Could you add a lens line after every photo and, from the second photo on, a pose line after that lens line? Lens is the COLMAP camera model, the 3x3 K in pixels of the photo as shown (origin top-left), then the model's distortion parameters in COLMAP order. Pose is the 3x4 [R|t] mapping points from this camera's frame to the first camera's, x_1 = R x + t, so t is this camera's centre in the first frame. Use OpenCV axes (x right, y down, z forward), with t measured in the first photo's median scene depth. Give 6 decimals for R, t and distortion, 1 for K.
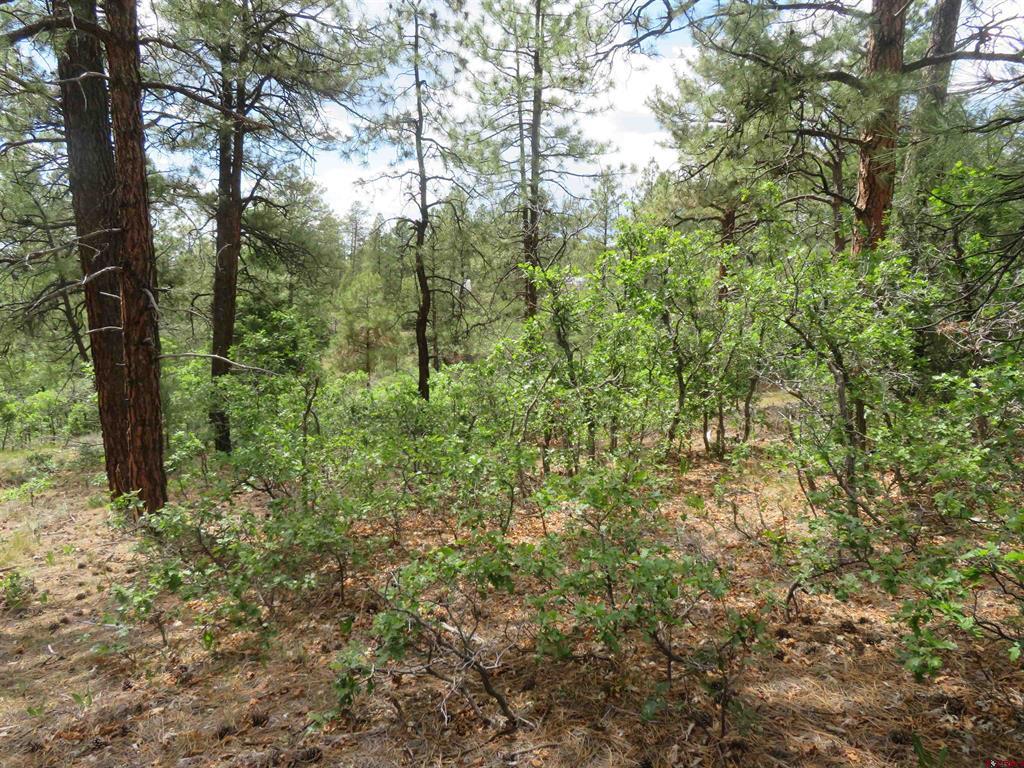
lens RADIAL K [[773.1, 0, 509.9], [0, 773.1, 385.8], [0, 0, 1]] dist [0.011063, -0.001998]
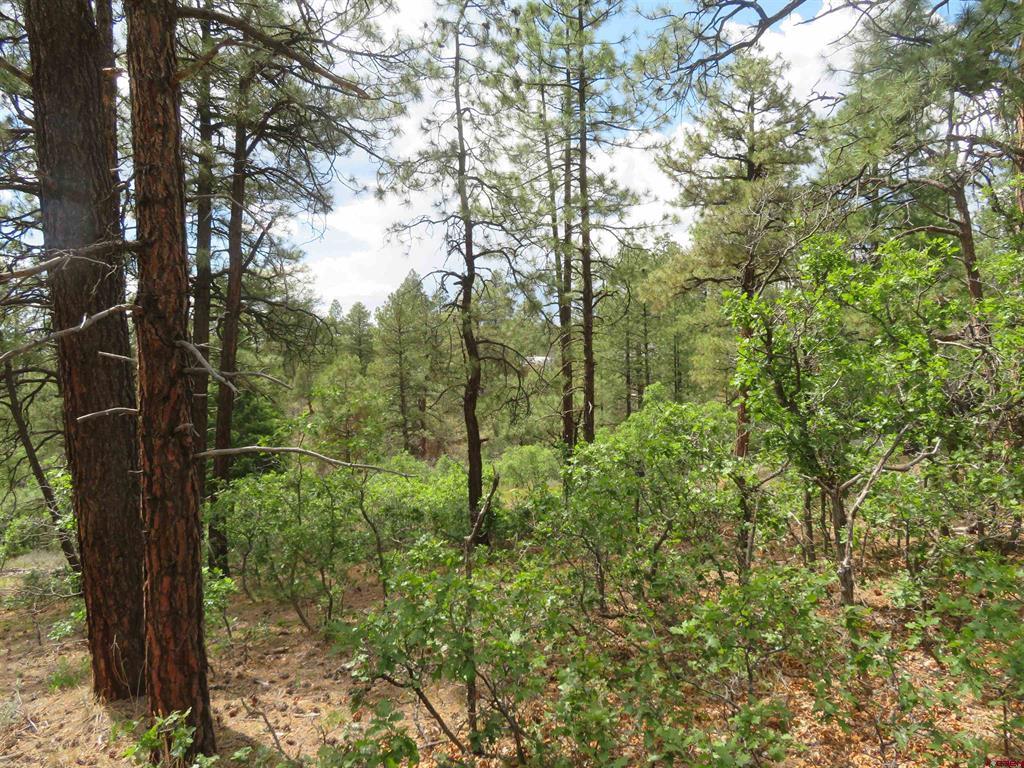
lens RADIAL K [[773.1, 0, 514.5], [0, 773.1, 381.5], [0, 0, 1]] dist [0.011063, -0.001998]
pose [[0.996502, -0.042677, 0.071848, -0.129031], [0.050467, 0.992609, -0.110361, -0.008096], [-0.066607, 0.113601, 0.991291, 0.198635]]
